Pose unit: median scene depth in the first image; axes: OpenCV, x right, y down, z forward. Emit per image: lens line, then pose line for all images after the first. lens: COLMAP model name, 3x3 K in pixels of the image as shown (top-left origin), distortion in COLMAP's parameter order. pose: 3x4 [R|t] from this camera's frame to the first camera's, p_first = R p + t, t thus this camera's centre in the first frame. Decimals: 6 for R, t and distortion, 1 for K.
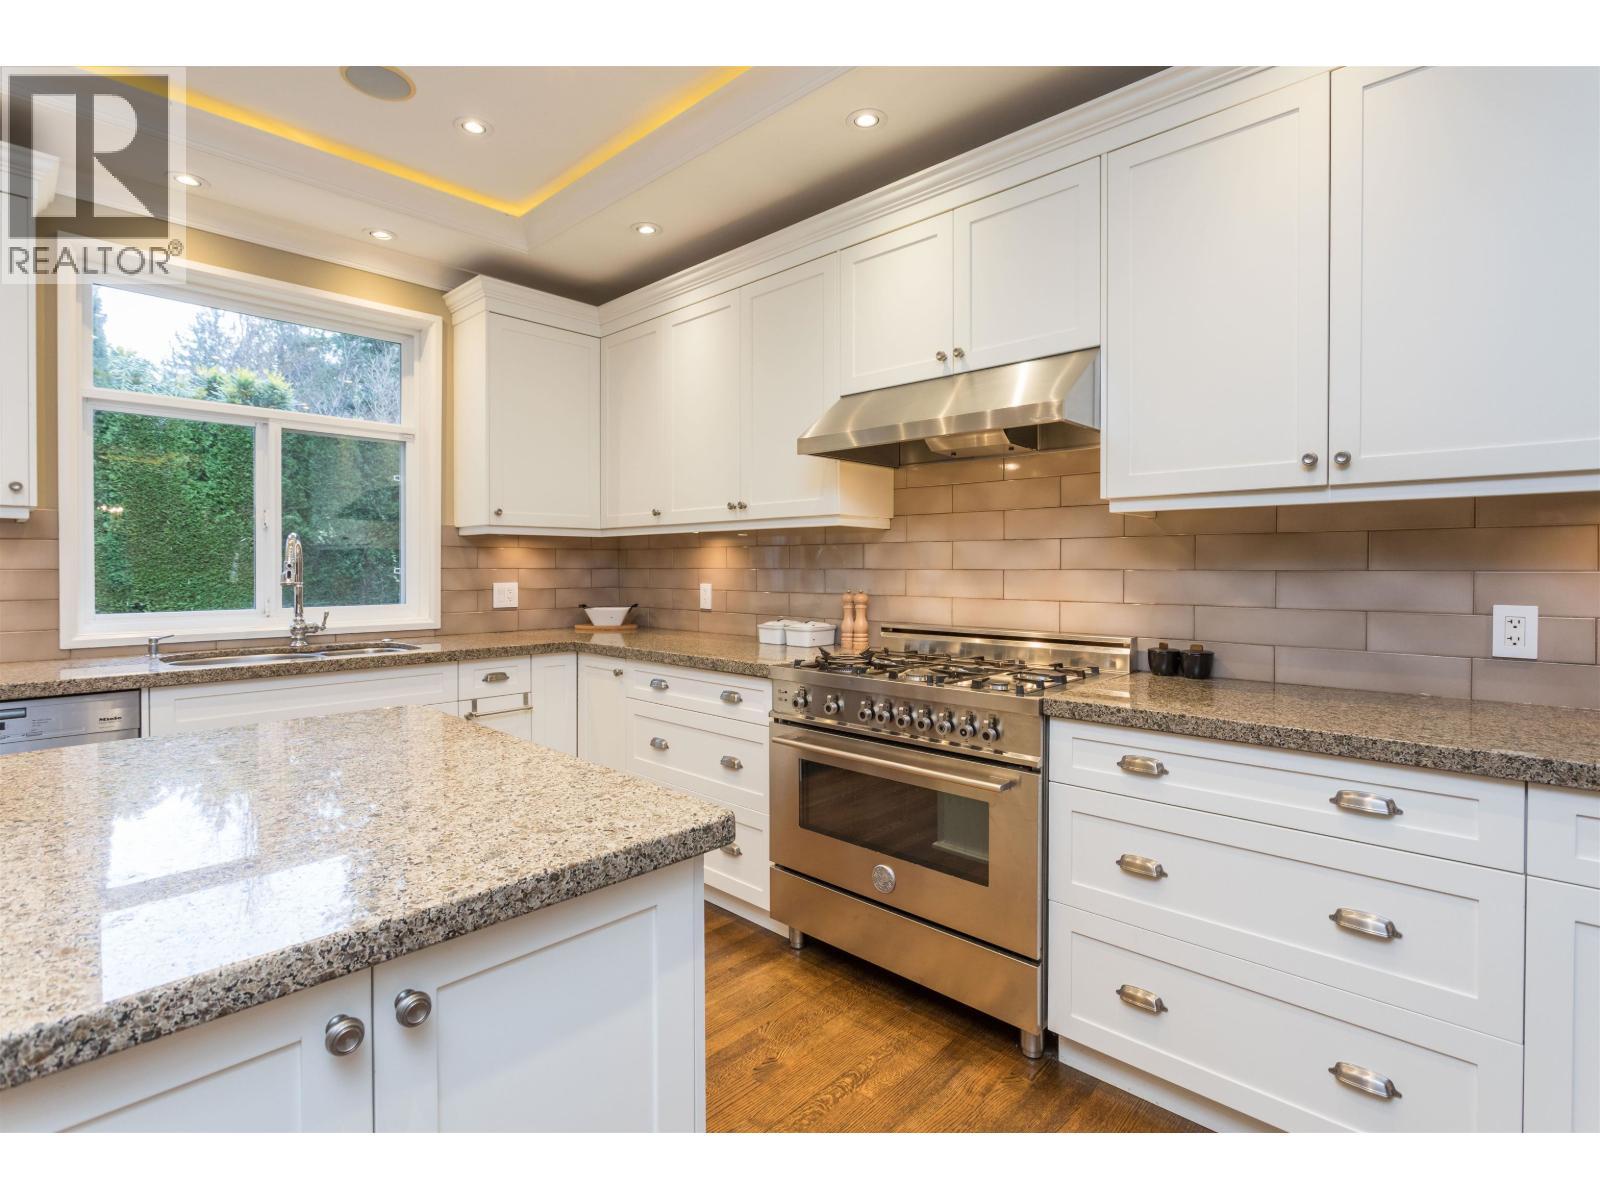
lens RADIAL K [[788.0, 0, 757.6], [0, 788.0, 572.7], [0, 0, 1]] dist [-0.026021, -0.000305]
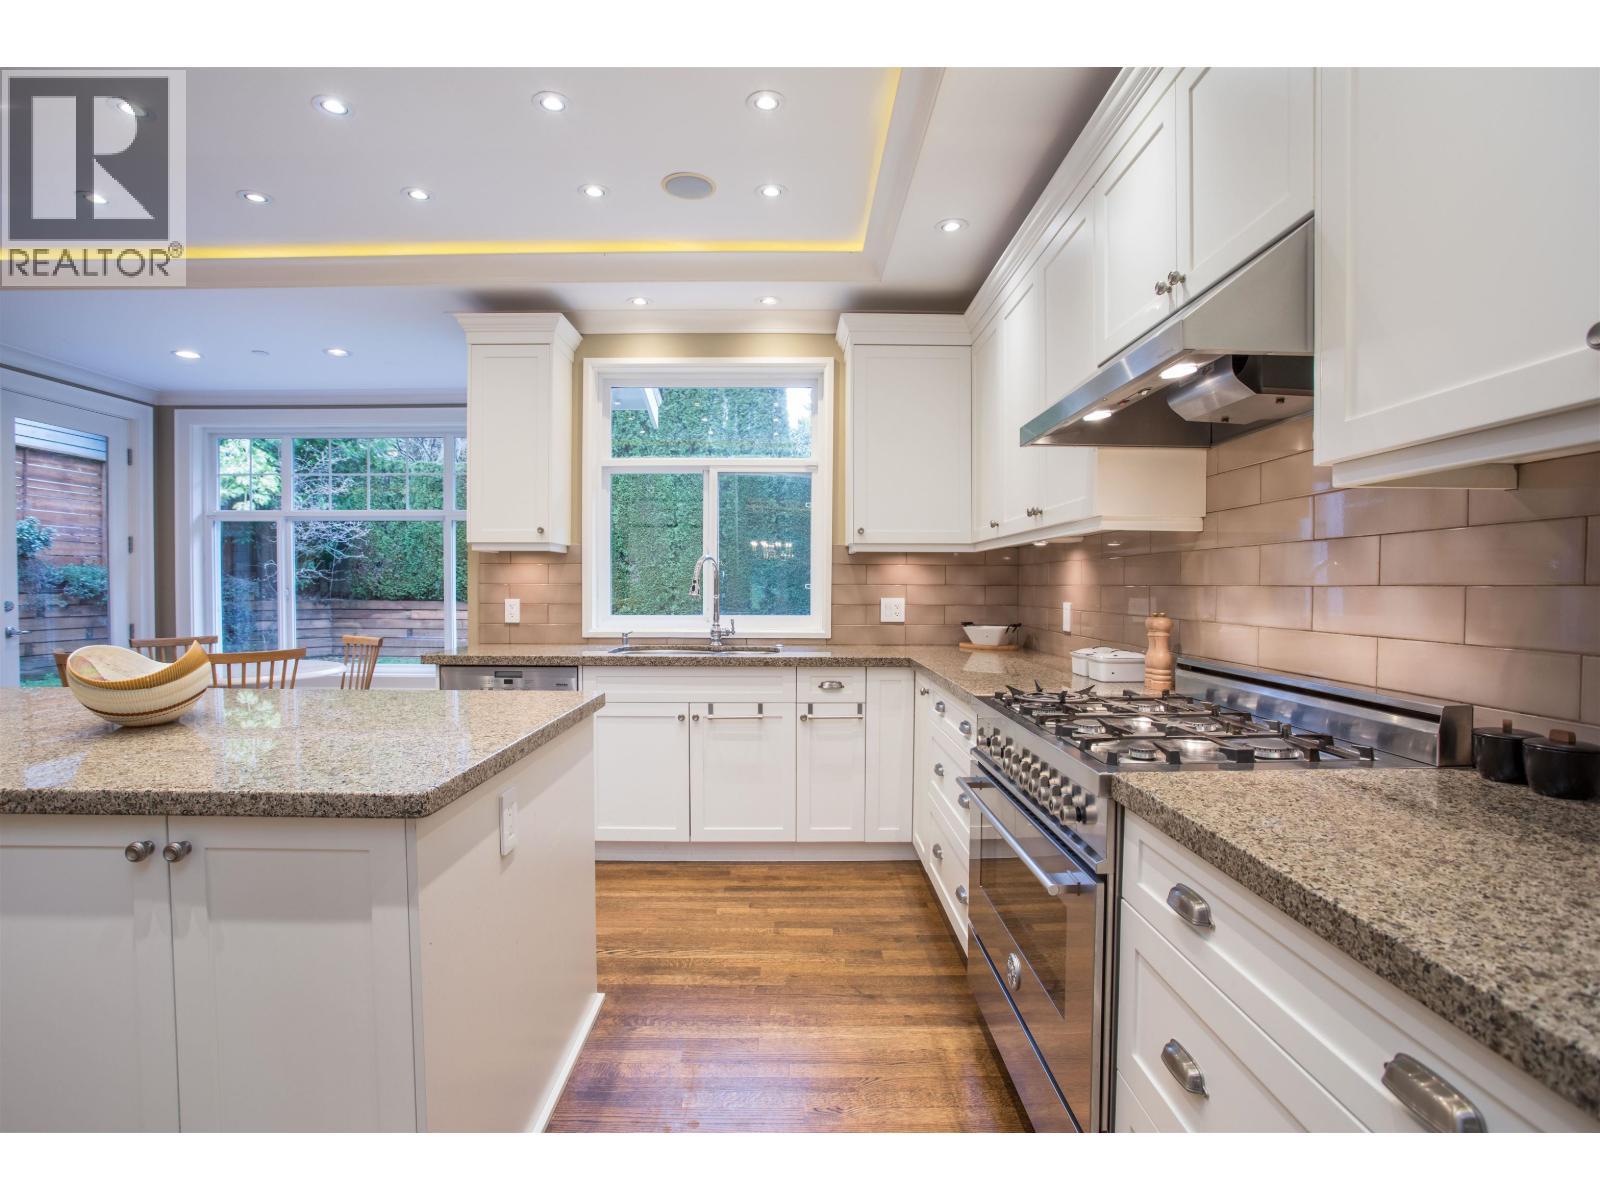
lens RADIAL K [[788.0, 0, 757.6], [0, 788.0, 572.7], [0, 0, 1]] dist [-0.026021, -0.000305]
pose [[0.687579, -0.008228, -0.726063, 0.375563], [-0.007458, 0.999803, -0.018392, -0.000242], [0.726071, 0.018061, 0.687382, 0.183510]]
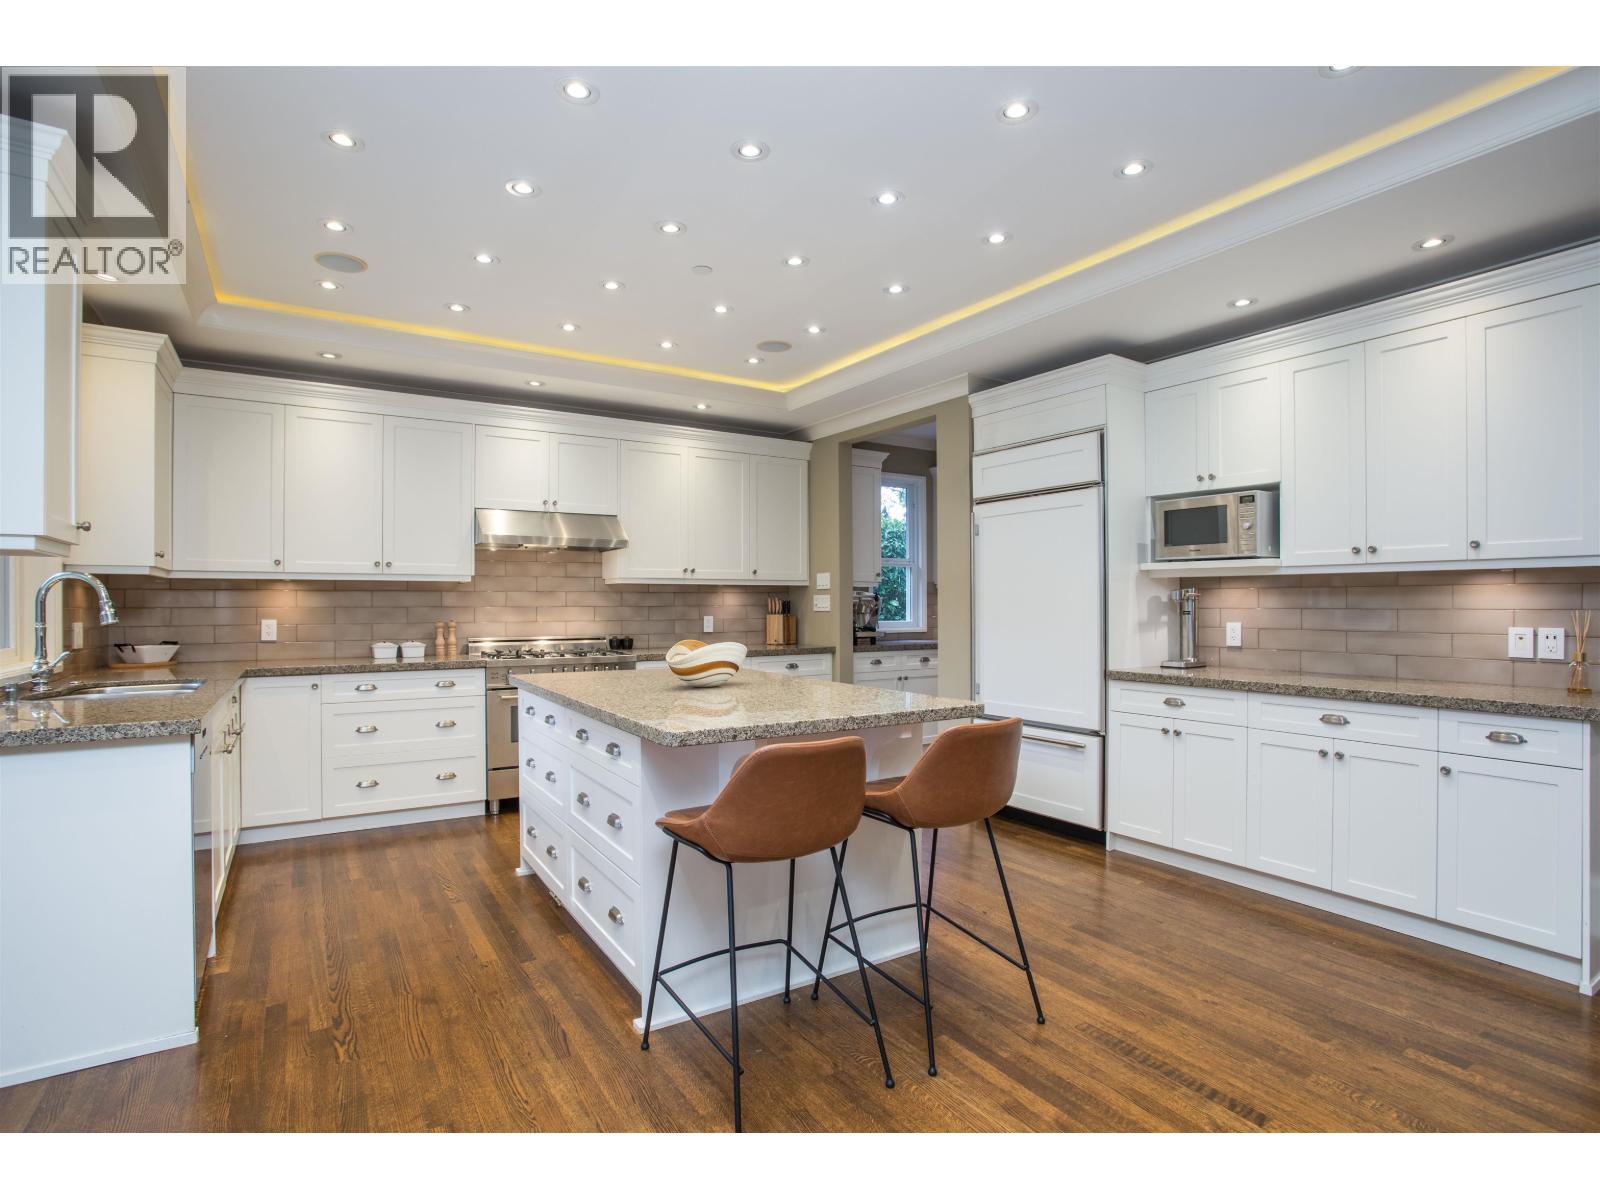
lens RADIAL K [[813.1, 0, 800.0], [0, 813.1, 600.0], [0, 0, 1]] dist [-0.017476, 0.000419]
pose [[0.197267, 0.005859, 0.980332, -1.410154], [0.010024, 0.999918, -0.007993, 0.002307], [-0.980299, 0.011404, 0.197192, -0.043516]]
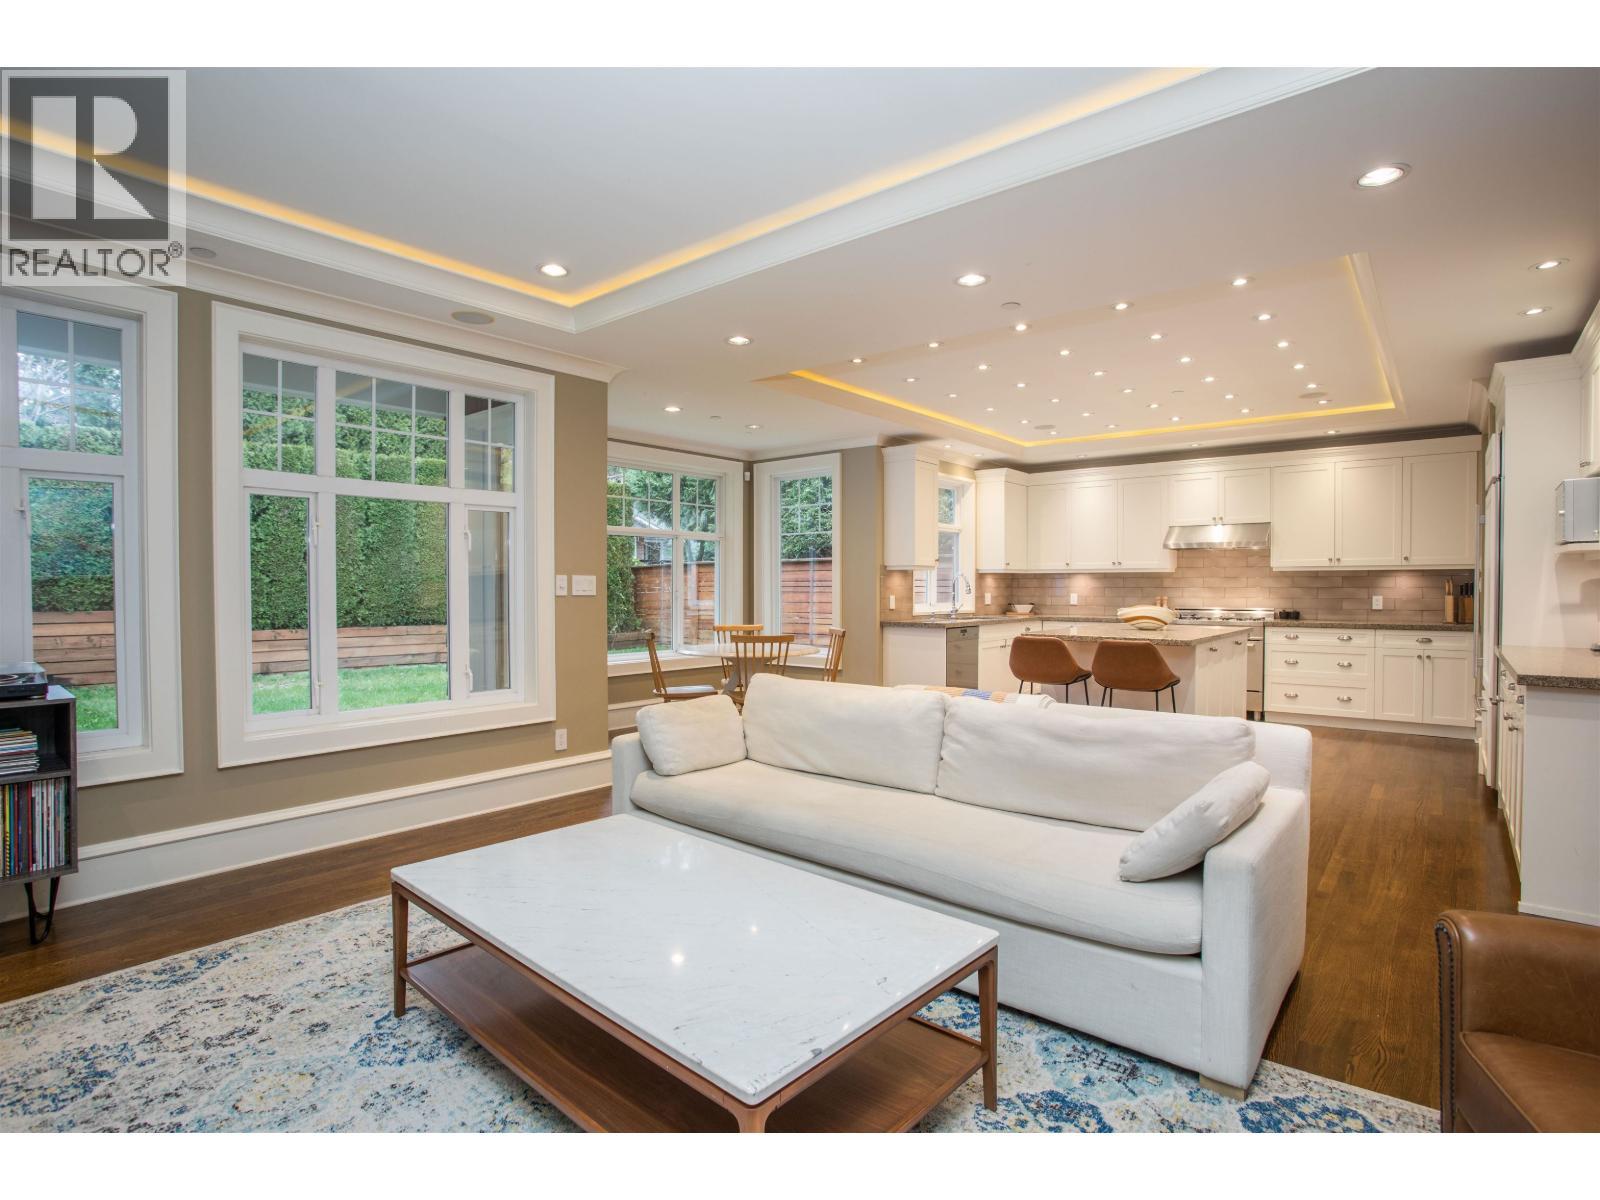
lens RADIAL K [[829.4, 0, 800.0], [0, 829.4, 600.0], [0, 0, 1]] dist [-0.016451, -0.000075]
pose [[0.994520, -0.000962, 0.104539, -1.440844], [0.000097, 0.999966, 0.008279, 0.015802], [-0.104543, -0.008223, 0.994486, -1.726474]]
